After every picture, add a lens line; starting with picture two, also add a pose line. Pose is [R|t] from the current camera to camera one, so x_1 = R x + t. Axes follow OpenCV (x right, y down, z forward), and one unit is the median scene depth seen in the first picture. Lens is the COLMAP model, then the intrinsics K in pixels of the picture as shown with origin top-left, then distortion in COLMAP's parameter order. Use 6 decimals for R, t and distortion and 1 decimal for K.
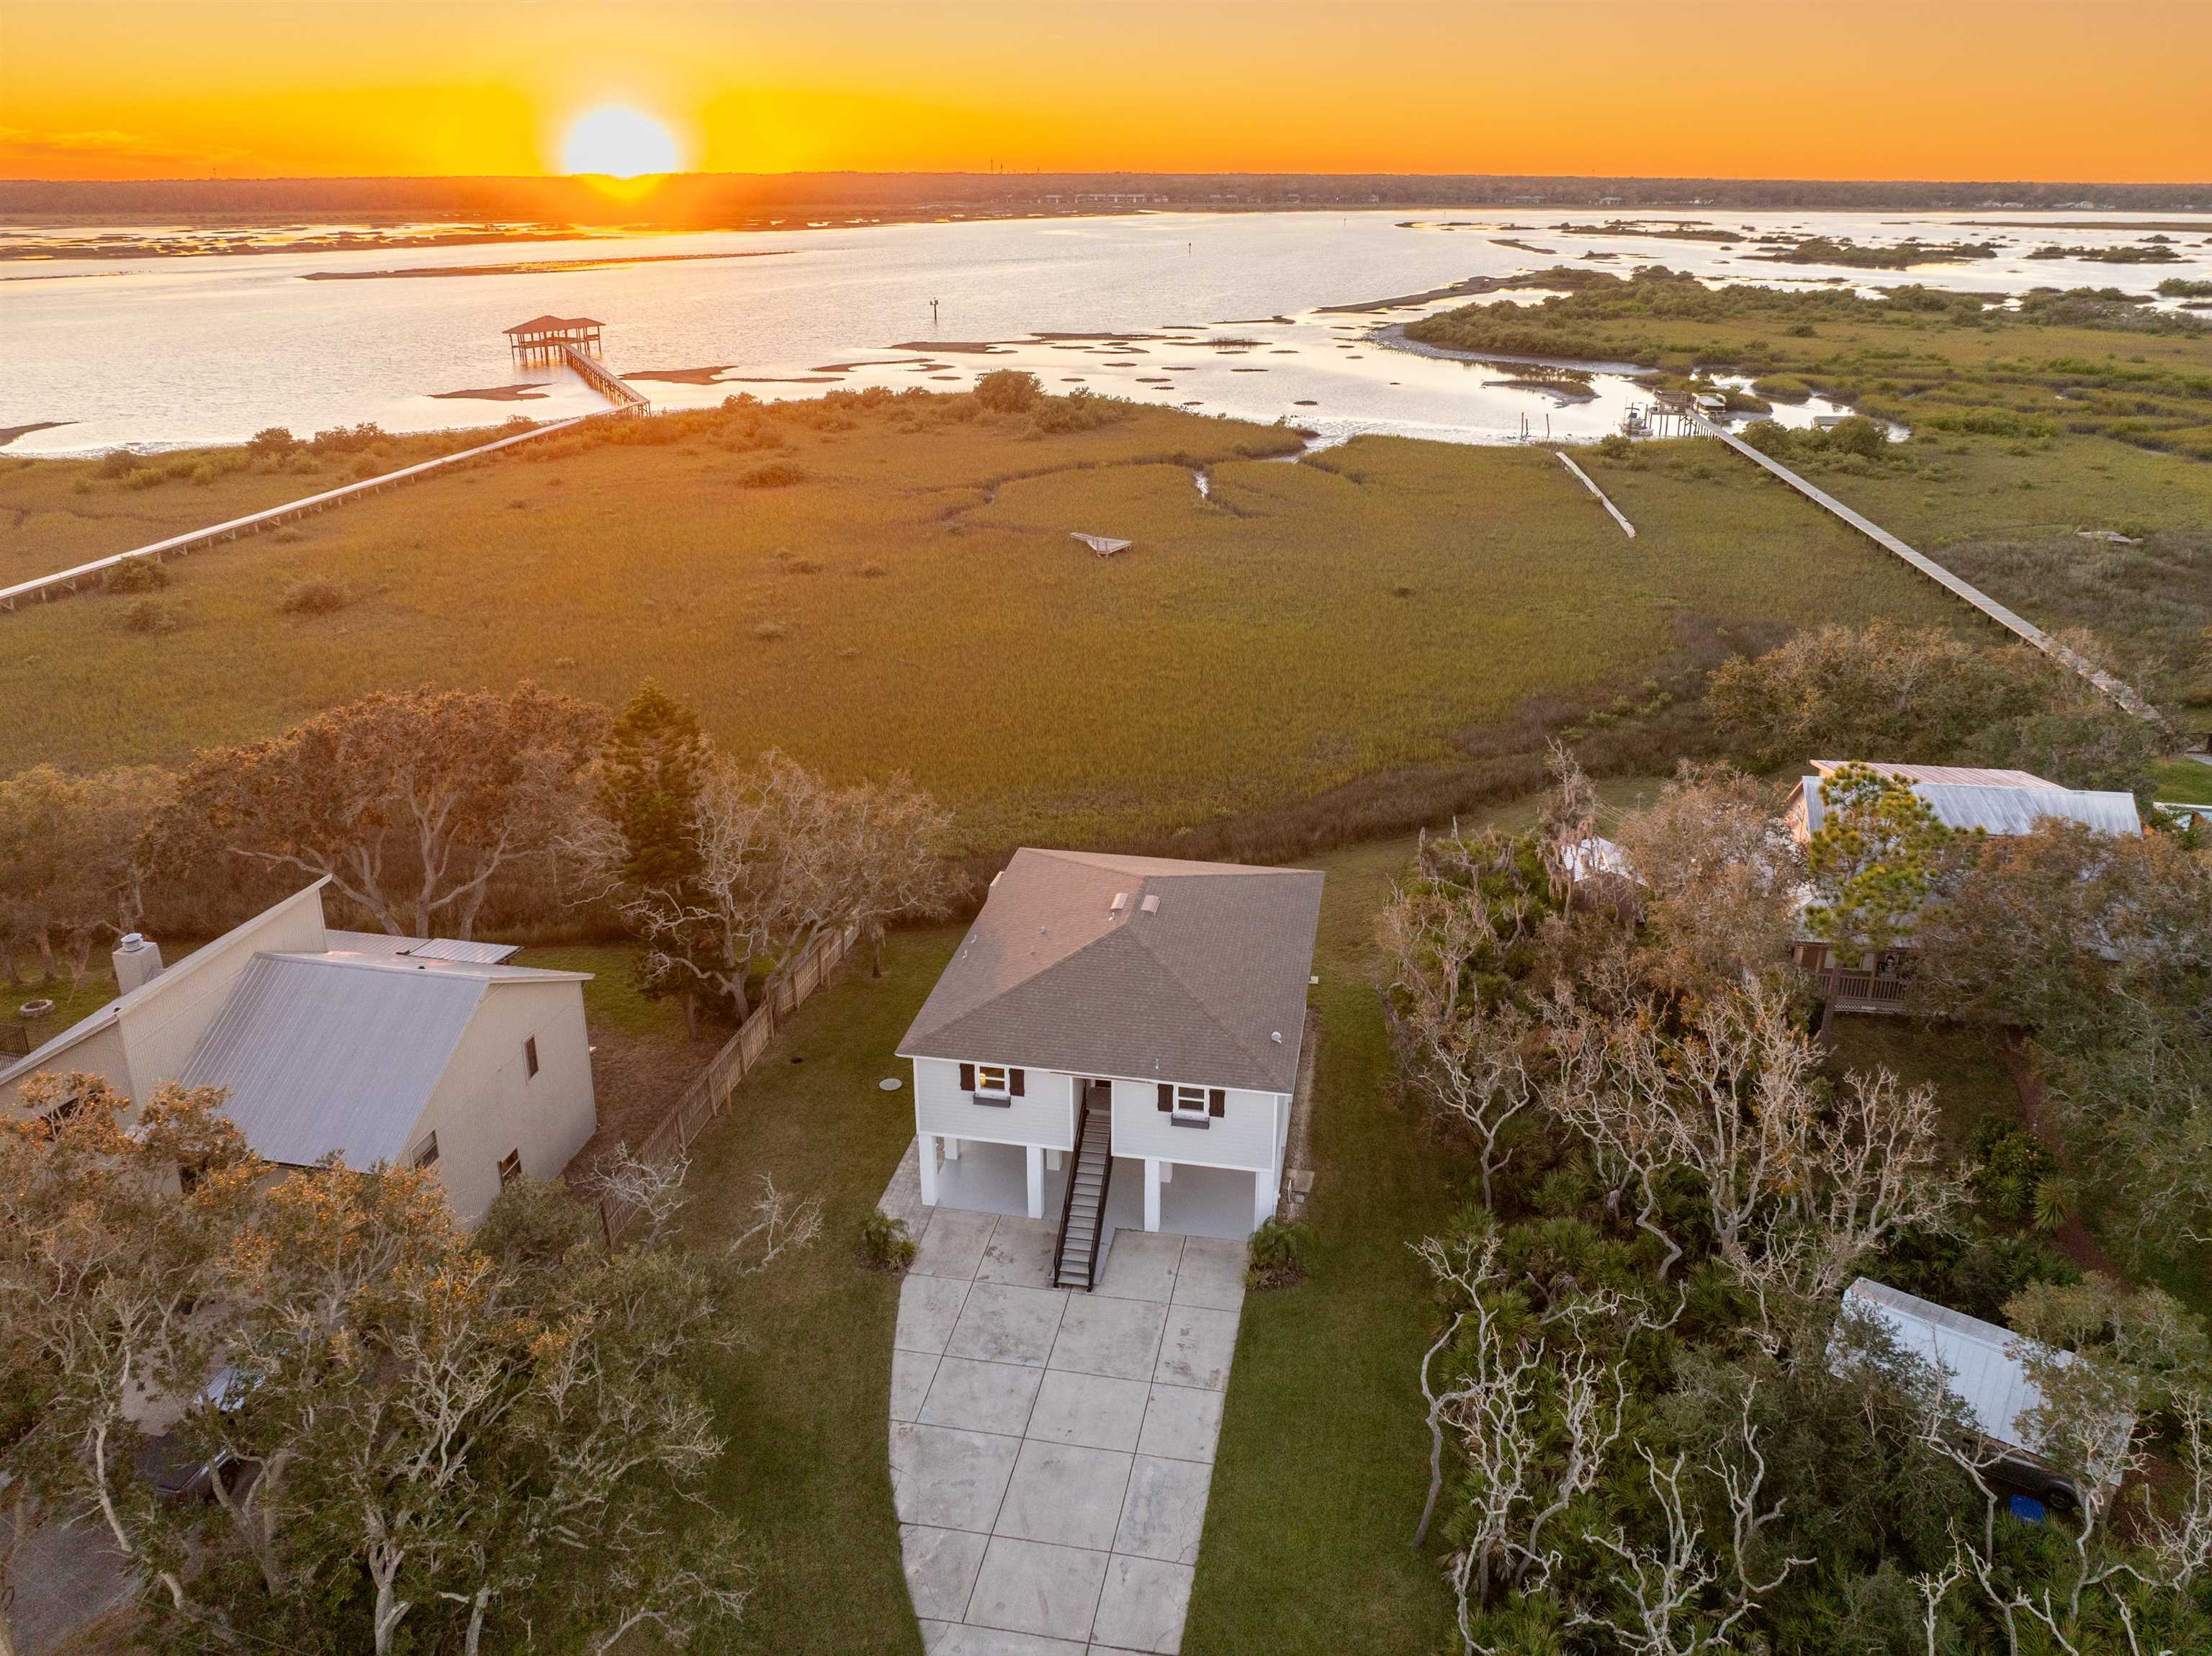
lens RADIAL K [[1544.9, 0, 1105.6], [0, 1544.9, 828.3], [0, 0, 1]] dist [-0.027579, -0.005443]
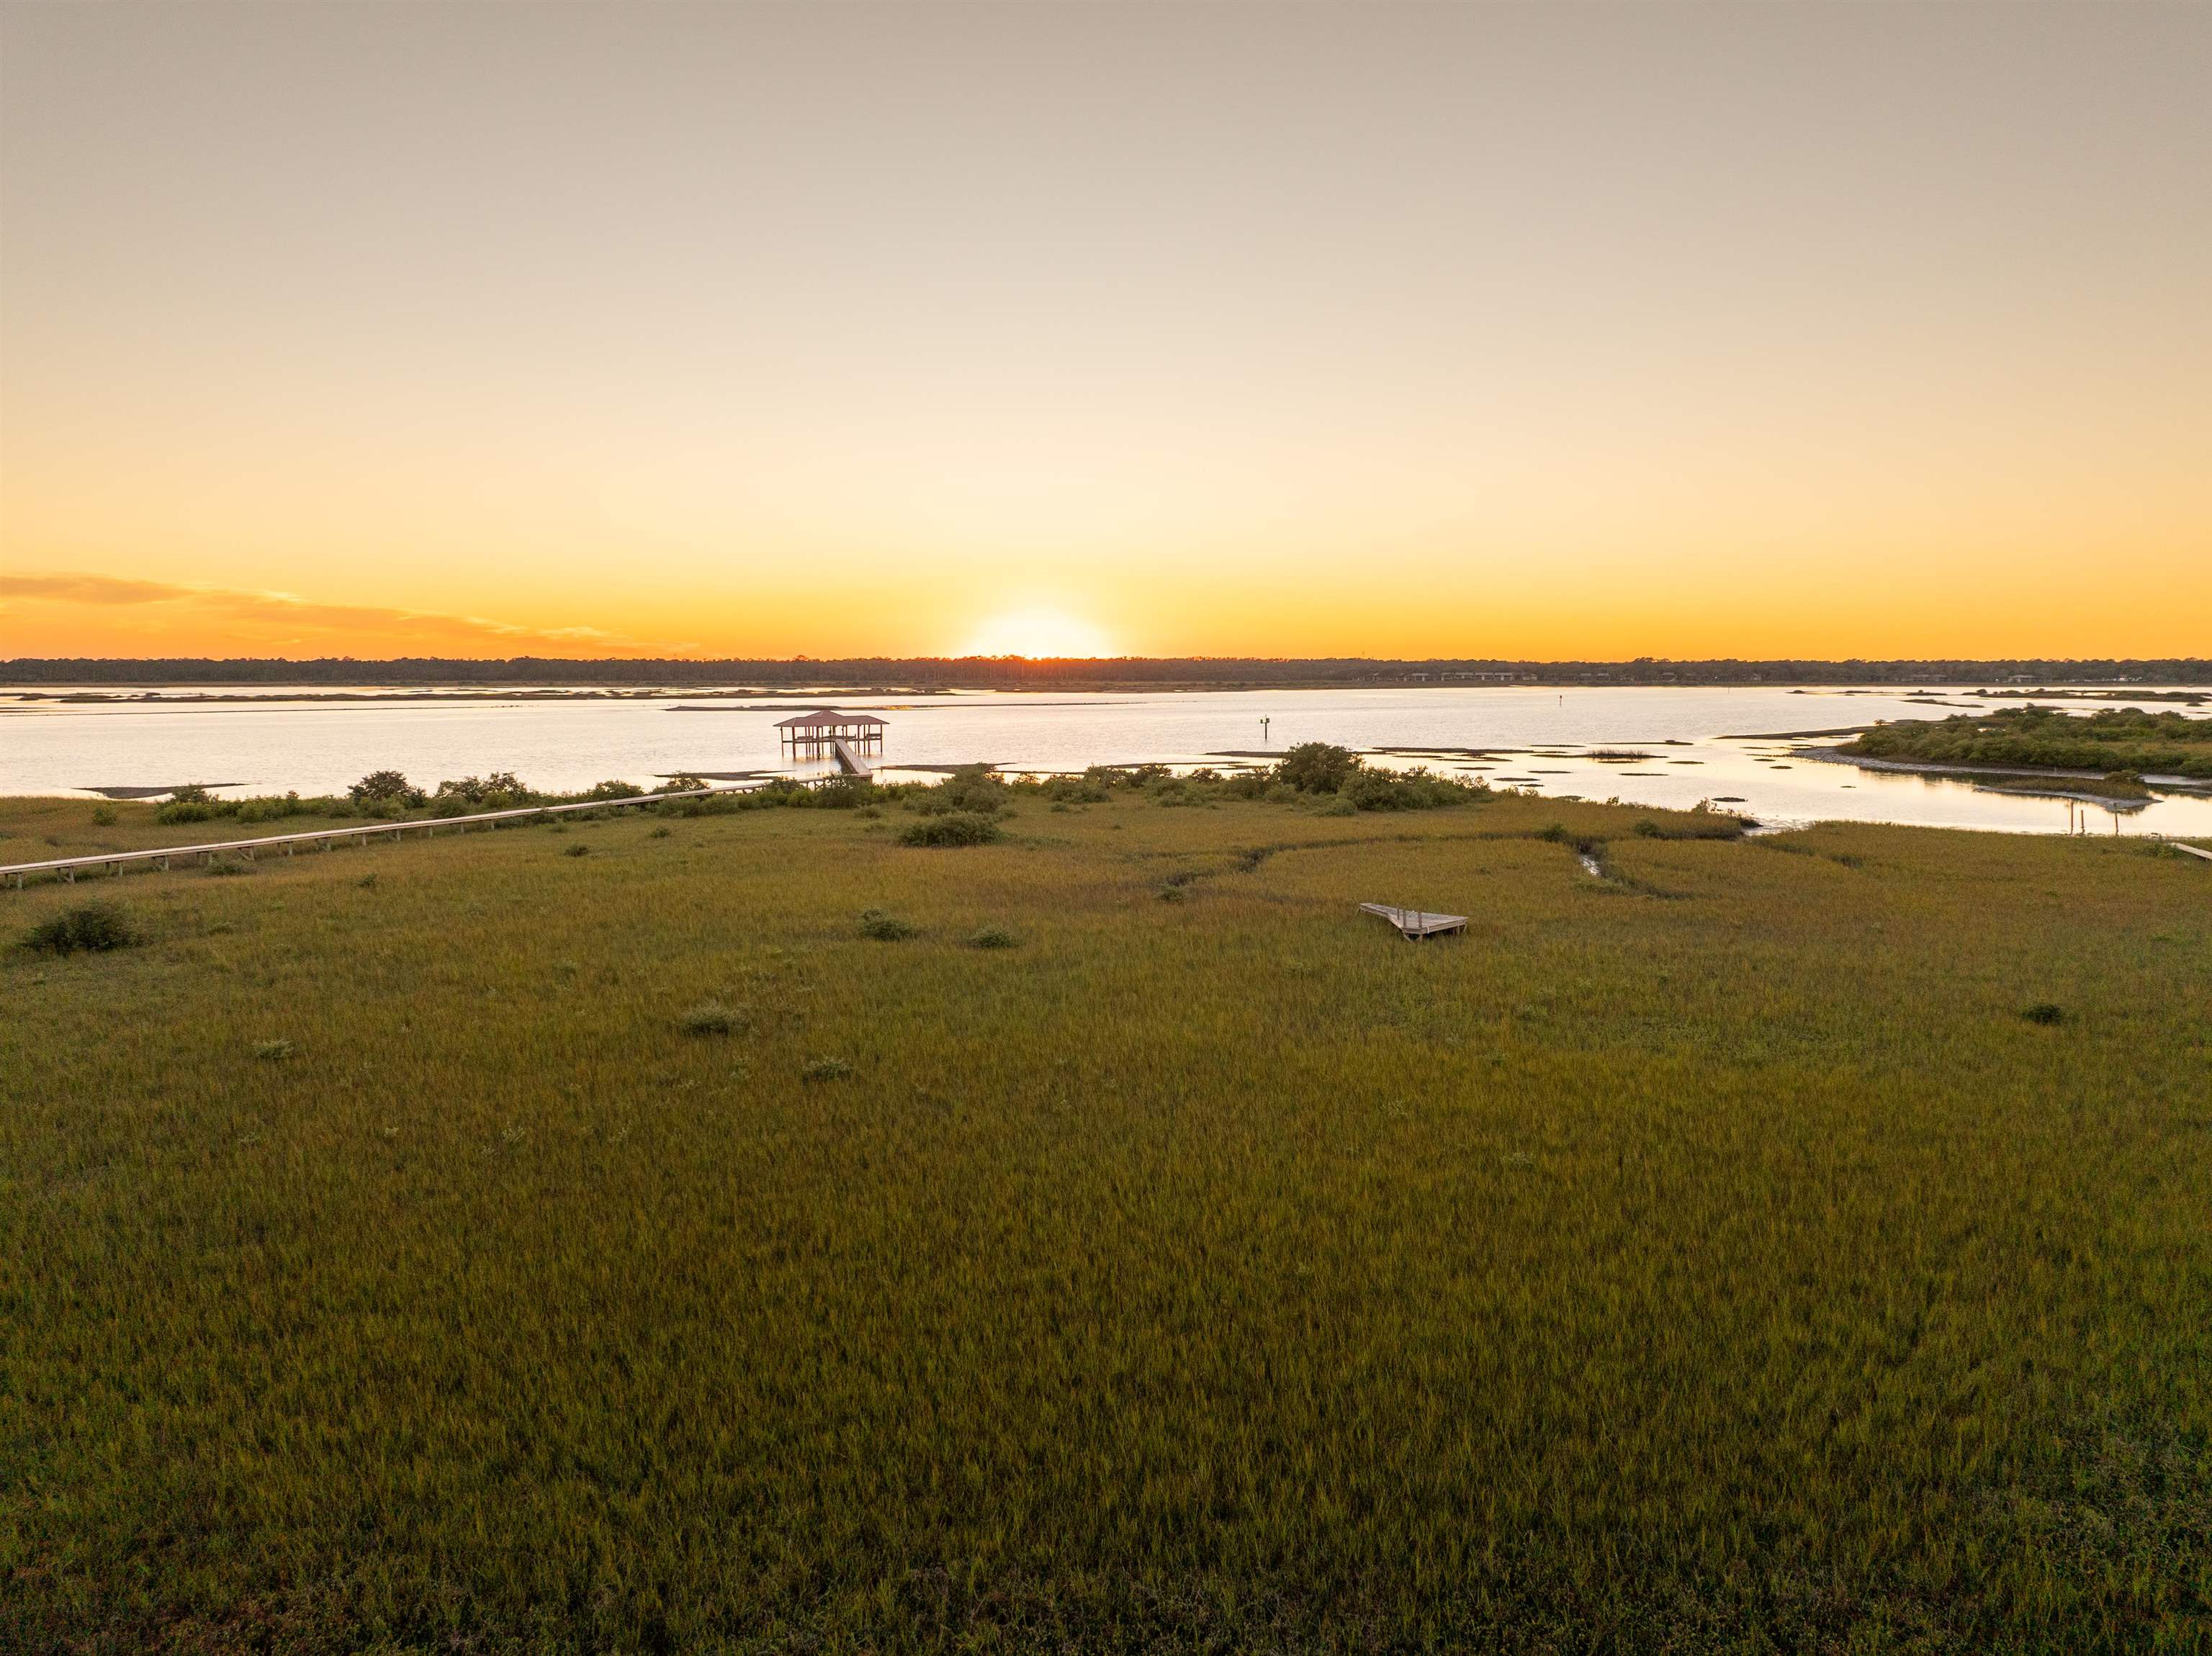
lens RADIAL K [[1544.9, 0, 1102.1], [0, 1544.9, 828.9], [0, 0, 1]] dist [-0.027579, -0.005443]
pose [[0.972219, 0.019149, -0.233287, 0.013482], [-0.087525, 0.954090, -0.286447, -0.033140], [0.217092, 0.298908, 0.929261, 0.332297]]
